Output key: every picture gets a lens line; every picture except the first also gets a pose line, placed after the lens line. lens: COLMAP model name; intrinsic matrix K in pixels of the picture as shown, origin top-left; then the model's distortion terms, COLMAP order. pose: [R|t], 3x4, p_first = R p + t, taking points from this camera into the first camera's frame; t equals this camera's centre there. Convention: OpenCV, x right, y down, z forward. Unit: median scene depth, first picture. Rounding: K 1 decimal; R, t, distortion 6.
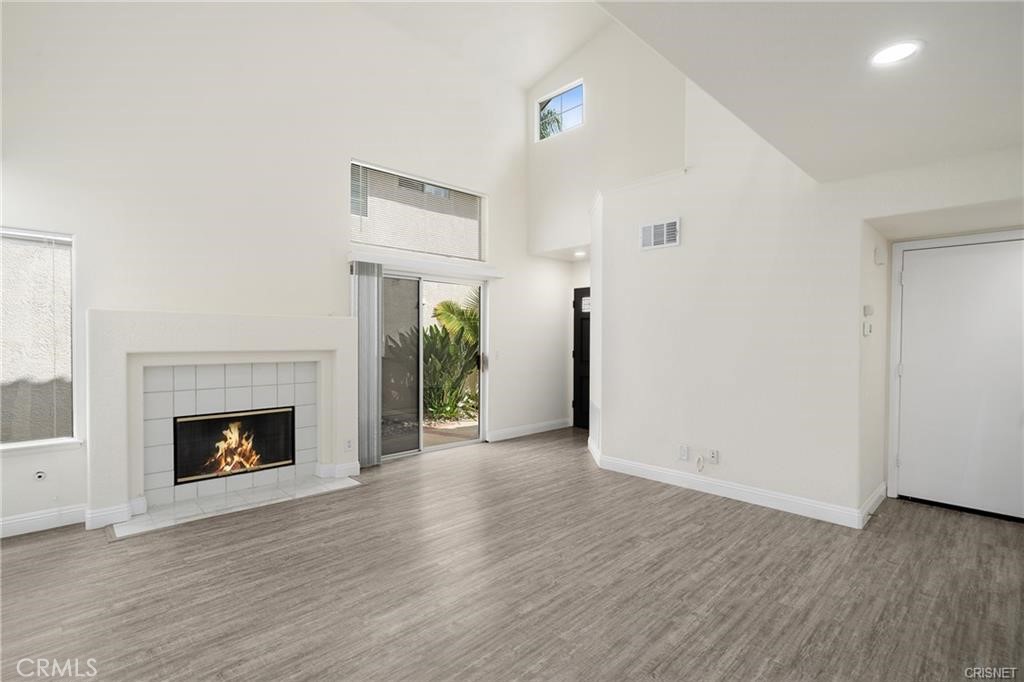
lens RADIAL K [[479.2, 0, 507.9], [0, 479.2, 339.7], [0, 0, 1]] dist [0.000115, -0.000139]
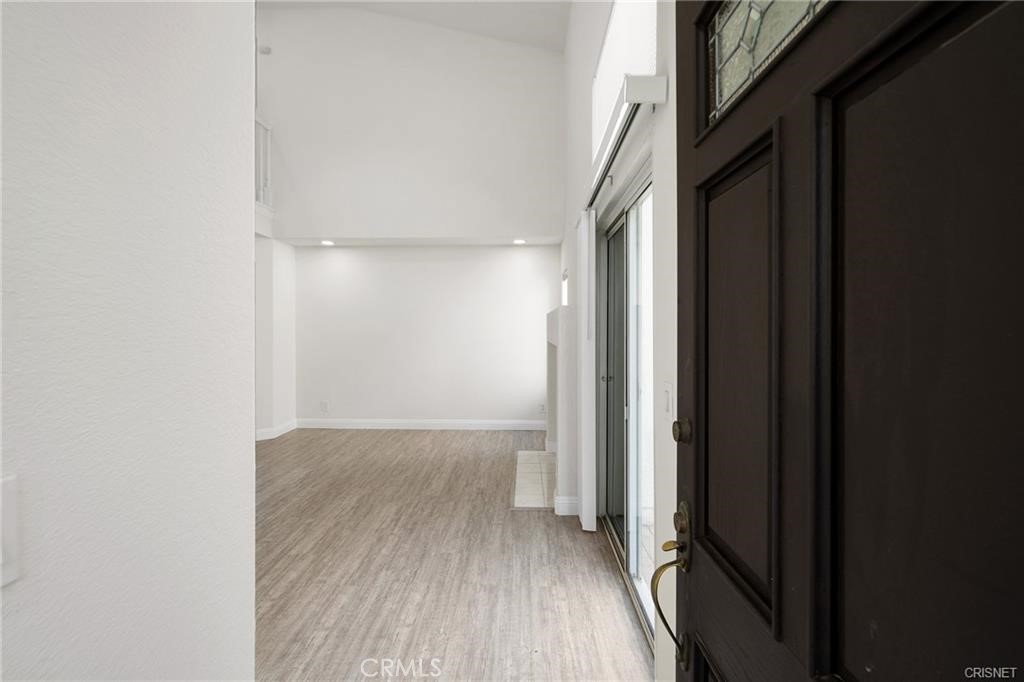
lens RADIAL K [[479.2, 0, 520.0], [0, 479.2, 329.2], [0, 0, 1]] dist [0.000115, -0.000139]
pose [[-0.701752, -0.004087, -0.712410, 0.330078], [-0.007367, 0.999972, 0.001520, -0.013352], [0.712384, 0.006315, -0.701762, 1.824257]]
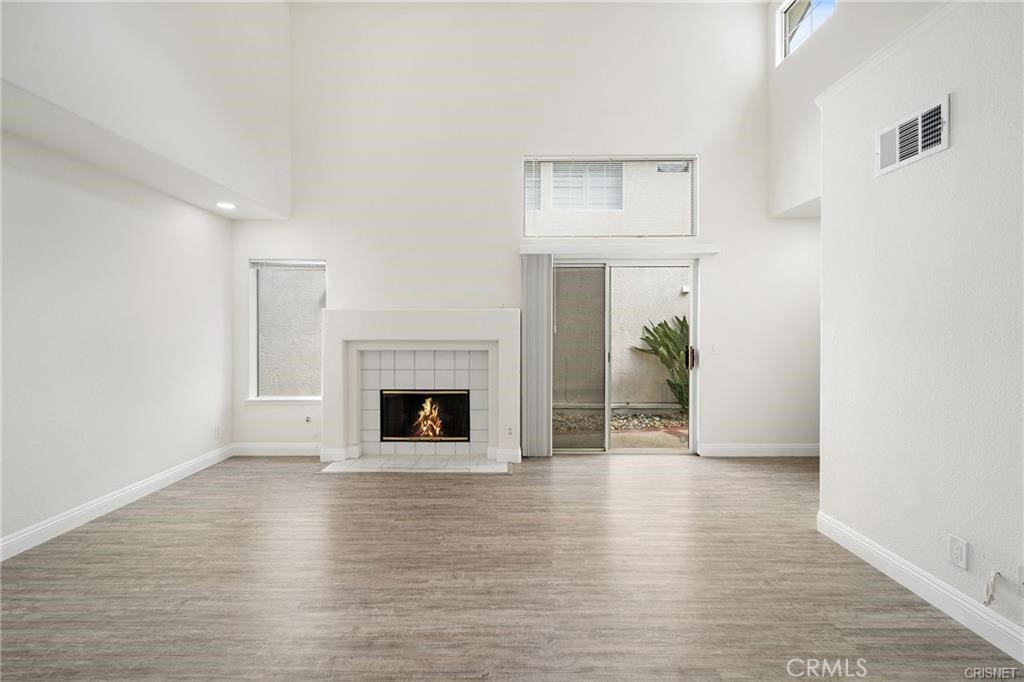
lens RADIAL K [[436.0, 0, 509.8], [0, 436.0, 327.1], [0, 0, 1]] dist [-0.002468, -0.000763]
pose [[0.720544, -0.006349, -0.693380, 0.392364], [0.000835, 0.999965, -0.008289, 0.000116], [0.693409, 0.005394, 0.720524, 0.384378]]
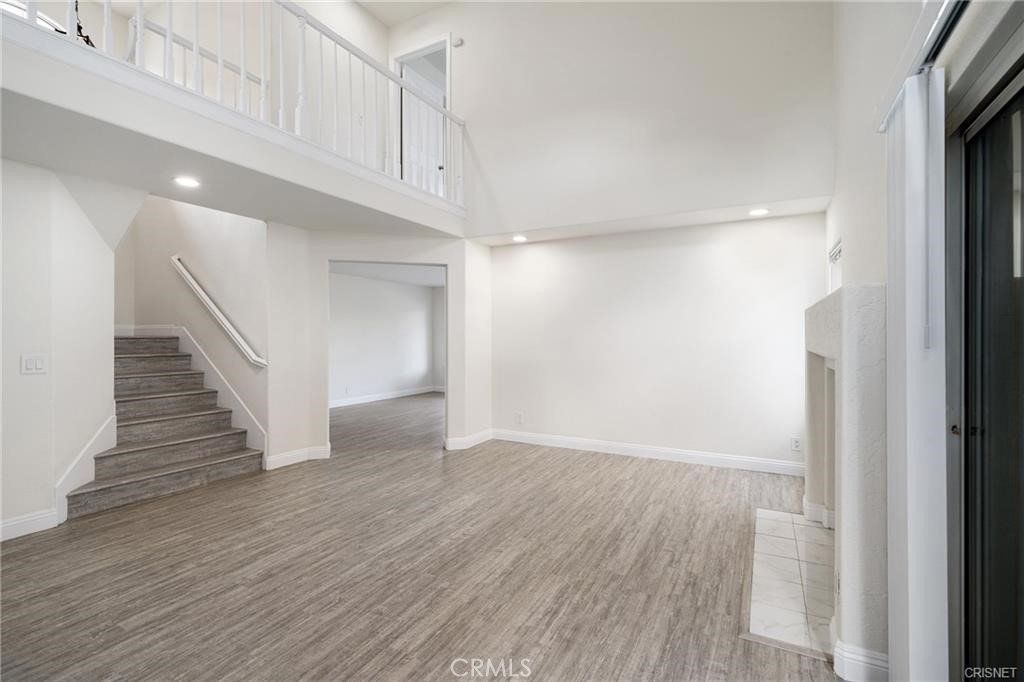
lens RADIAL K [[479.2, 0, 505.3], [0, 479.2, 336.1], [0, 0, 1]] dist [0.000115, -0.000139]
pose [[-0.953973, -0.003238, -0.299875, 0.094227], [-0.004853, 0.999977, 0.004640, -0.004592], [0.299853, 0.005882, -0.953967, 1.591223]]
